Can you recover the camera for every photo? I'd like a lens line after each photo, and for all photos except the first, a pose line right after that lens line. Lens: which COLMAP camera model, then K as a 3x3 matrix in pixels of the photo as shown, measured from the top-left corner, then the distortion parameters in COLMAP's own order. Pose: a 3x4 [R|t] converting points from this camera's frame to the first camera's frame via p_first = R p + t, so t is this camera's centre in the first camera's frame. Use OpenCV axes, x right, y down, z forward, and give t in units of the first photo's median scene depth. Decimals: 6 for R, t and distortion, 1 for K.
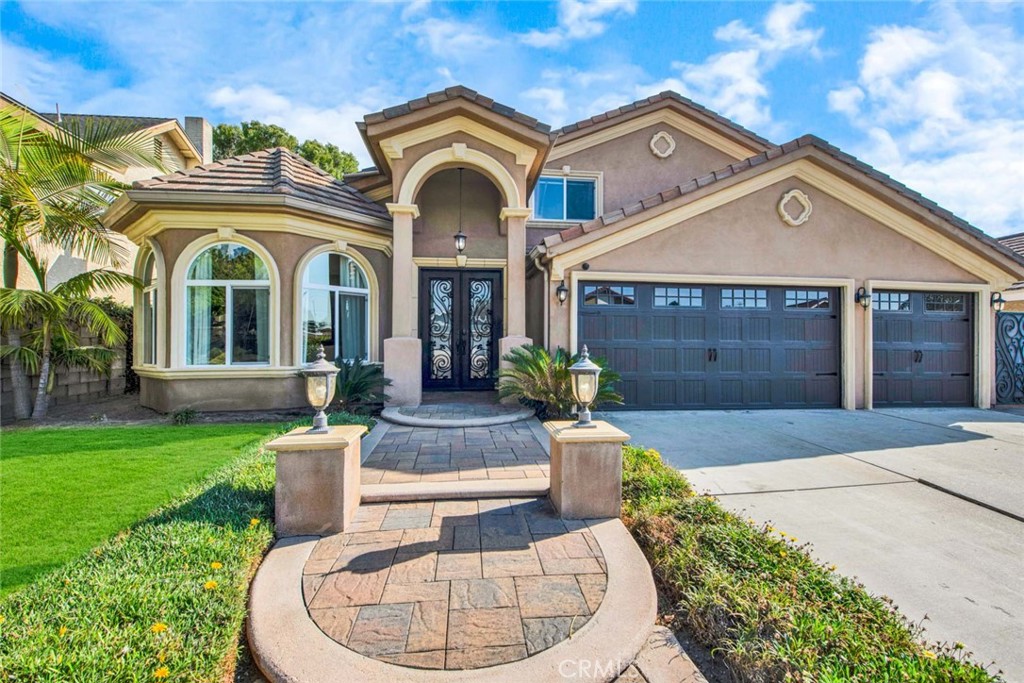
lens RADIAL K [[419.3, 0, 498.5], [0, 419.3, 363.0], [0, 0, 1]] dist [-0.008668, -0.000831]
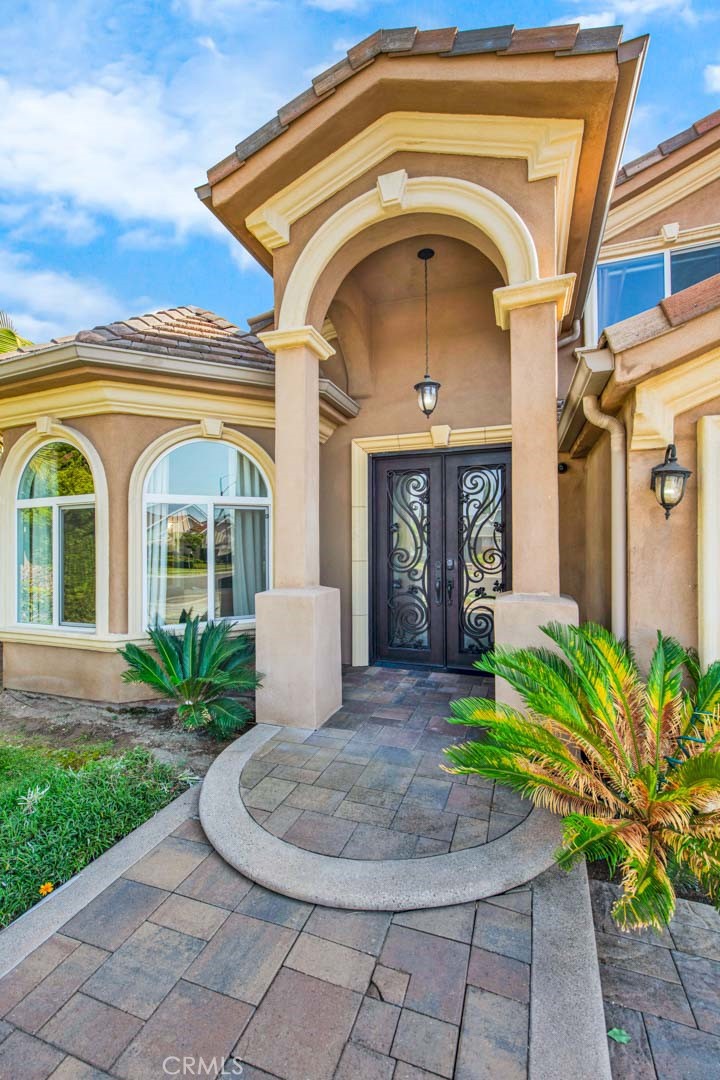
lens RADIAL K [[442.2, 0, 354.6], [0, 442.2, 546.4], [0, 0, 1]] dist [-0.008668, -0.000831]
pose [[0.897485, -0.004230, -0.441024, 0.076646], [-0.014740, 0.999108, -0.039579, -0.093442], [0.440798, 0.042022, 0.896622, 0.548535]]
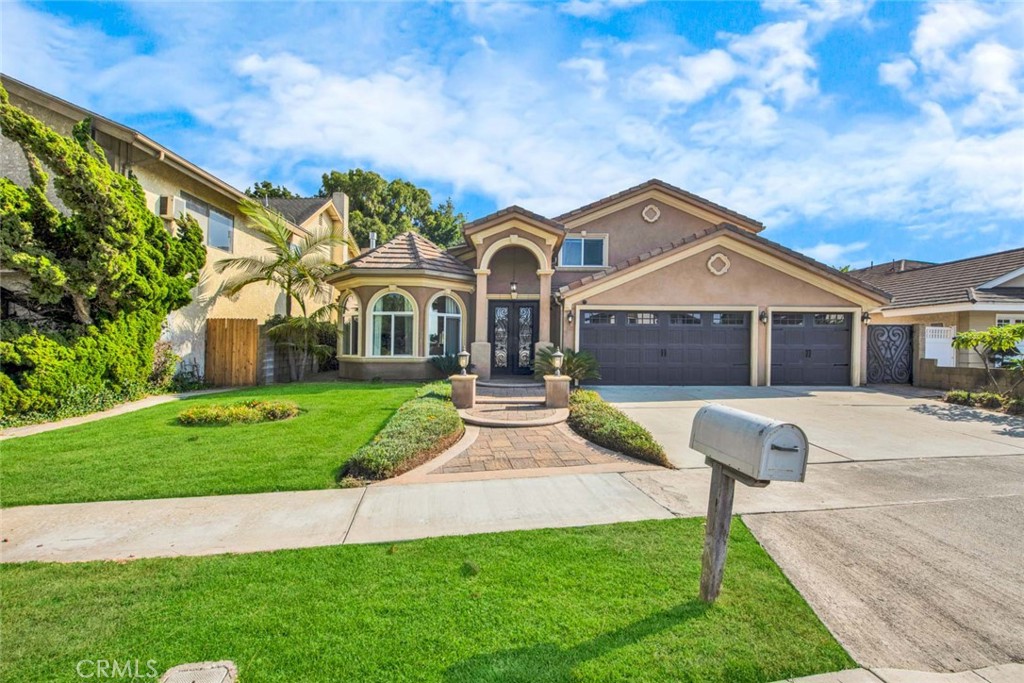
lens RADIAL K [[419.3, 0, 490.1], [0, 419.3, 364.4], [0, 0, 1]] dist [-0.008668, -0.000831]
pose [[0.989381, 0.015177, -0.144549, 0.074358], [-0.015662, 0.999875, -0.002212, 0.039055], [0.144498, 0.004452, 0.989495, -0.791134]]
